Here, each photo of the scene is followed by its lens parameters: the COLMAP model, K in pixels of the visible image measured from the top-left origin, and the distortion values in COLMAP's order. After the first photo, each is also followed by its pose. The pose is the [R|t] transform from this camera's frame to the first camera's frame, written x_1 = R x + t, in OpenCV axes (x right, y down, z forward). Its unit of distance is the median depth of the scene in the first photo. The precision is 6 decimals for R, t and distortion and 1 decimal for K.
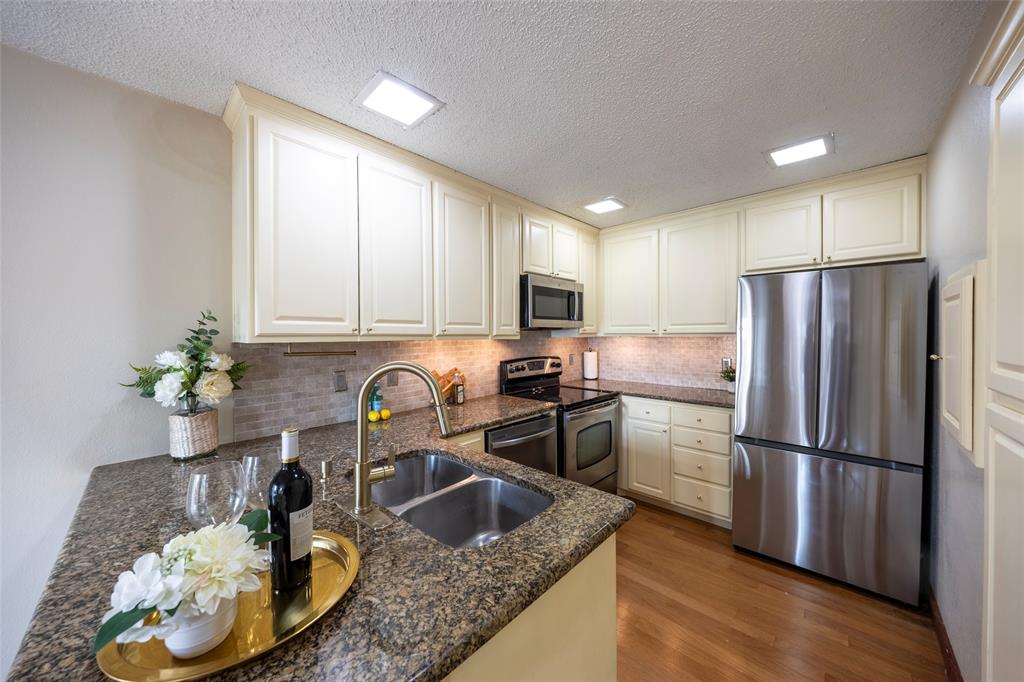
lens RADIAL K [[344.0, 0, 504.0], [0, 344.0, 337.5], [0, 0, 1]] dist [0.001893, -0.000329]
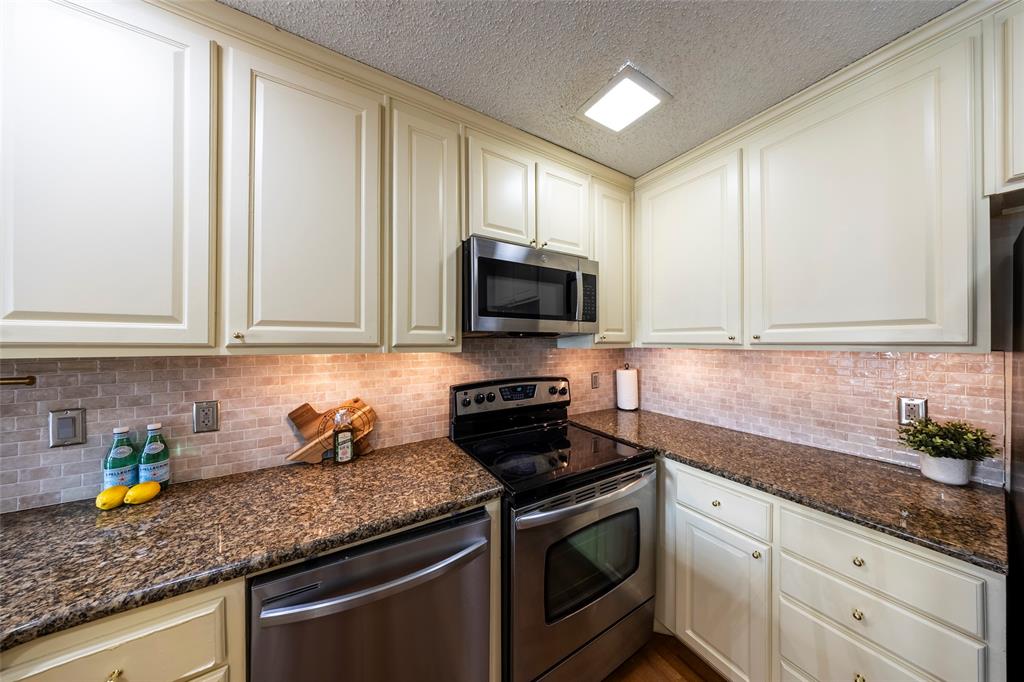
lens RADIAL K [[294.1, 0, 508.8], [0, 294.1, 340.6], [0, 0, 1]] dist [-0.003950, 0.000700]
pose [[0.967191, 0.004459, -0.254010, 0.283826], [-0.007543, 0.999909, -0.011166, -0.011595], [0.253937, 0.012716, 0.967137, 0.619812]]
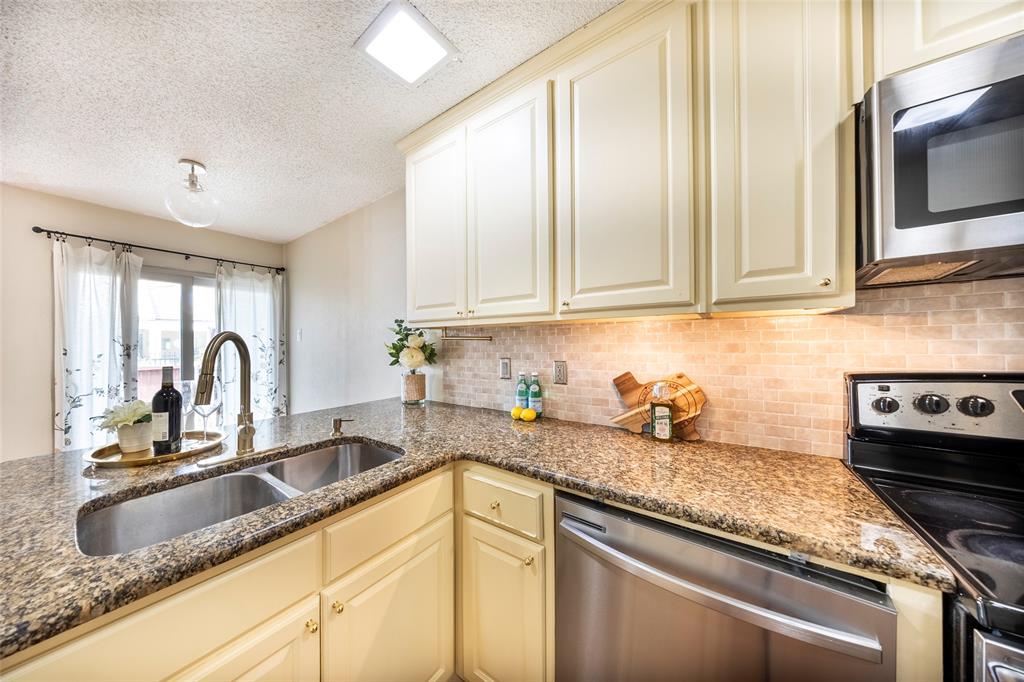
lens RADIAL K [[316.2, 0, 478.2], [0, 316.2, 342.9], [0, 0, 1]] dist [-0.005902, -0.000123]
pose [[0.127160, 0.007178, -0.991856, 0.335931], [0.000300, 0.999973, 0.007275, 0.041771], [0.991882, -0.001223, 0.127155, 0.696238]]
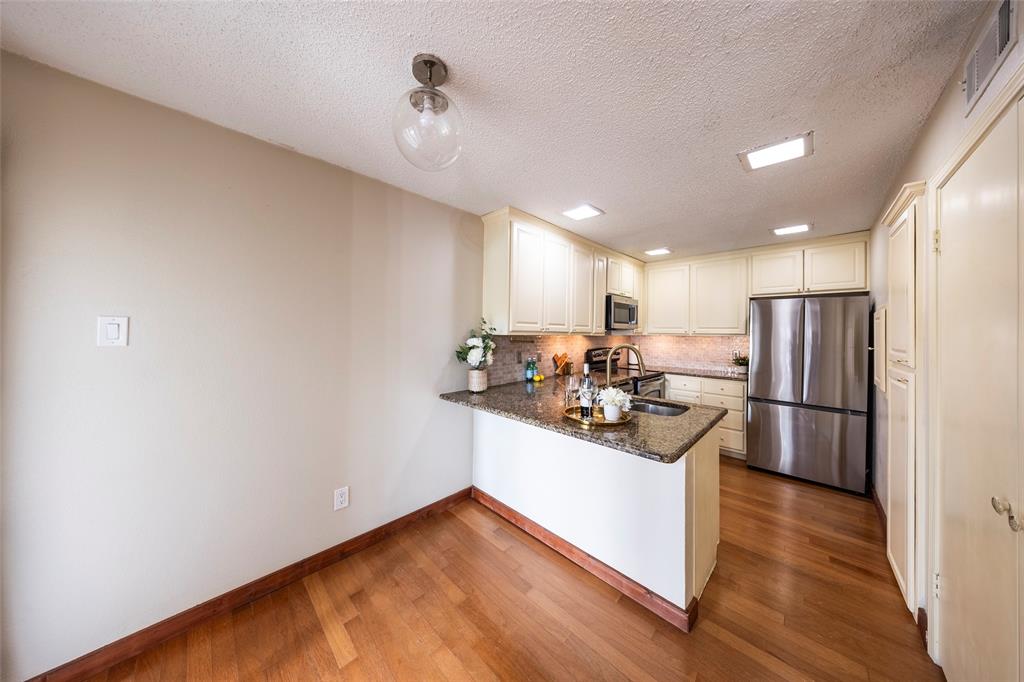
lens RADIAL K [[294.1, 0, 494.7], [0, 294.1, 329.0], [0, 0, 1]] dist [-0.003950, 0.000700]
pose [[0.998889, 0.017376, -0.043814, -0.460530], [-0.018228, 0.999651, -0.019130, 0.010244], [0.043467, 0.019907, 0.998857, -0.430156]]
